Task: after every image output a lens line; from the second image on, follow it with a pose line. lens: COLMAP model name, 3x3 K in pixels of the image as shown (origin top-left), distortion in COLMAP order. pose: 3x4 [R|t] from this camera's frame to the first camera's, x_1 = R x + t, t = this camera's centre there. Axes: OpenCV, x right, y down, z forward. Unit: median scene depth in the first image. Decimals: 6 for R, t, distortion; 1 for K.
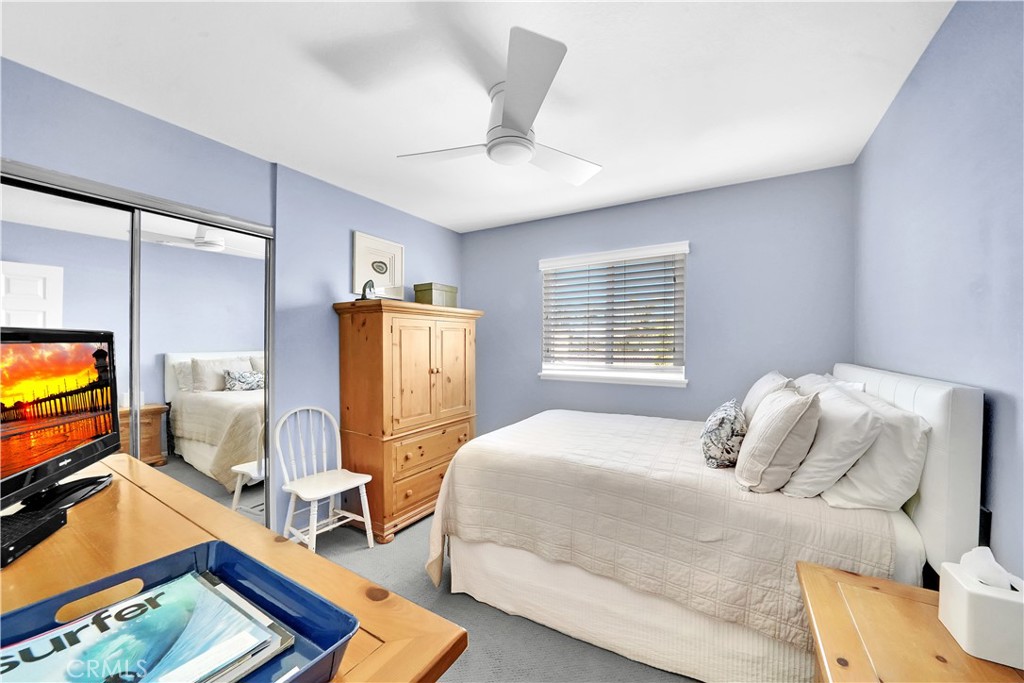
lens RADIAL K [[370.7, 0, 513.4], [0, 370.7, 346.2], [0, 0, 1]] dist [-0.000846, 0.000049]
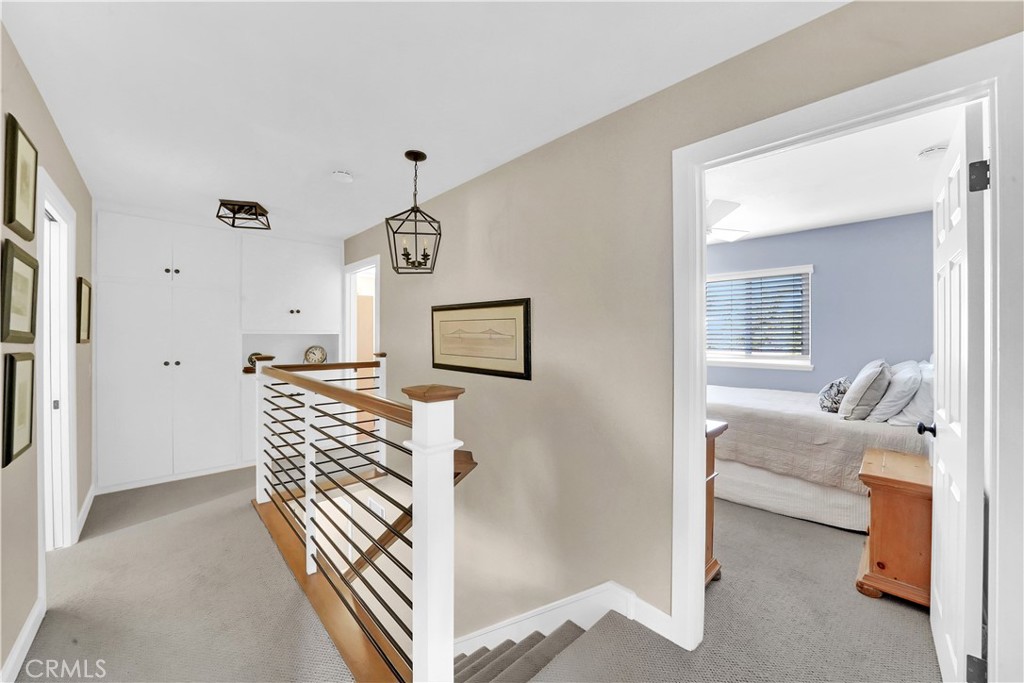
lens RADIAL K [[370.7, 0, 534.0], [0, 370.7, 335.0], [0, 0, 1]] dist [-0.000846, 0.000049]
pose [[0.973794, -0.003010, -0.227410, -0.421946], [0.000727, 0.999949, -0.010122, -0.013494], [0.227429, 0.009691, 0.973746, -1.076880]]
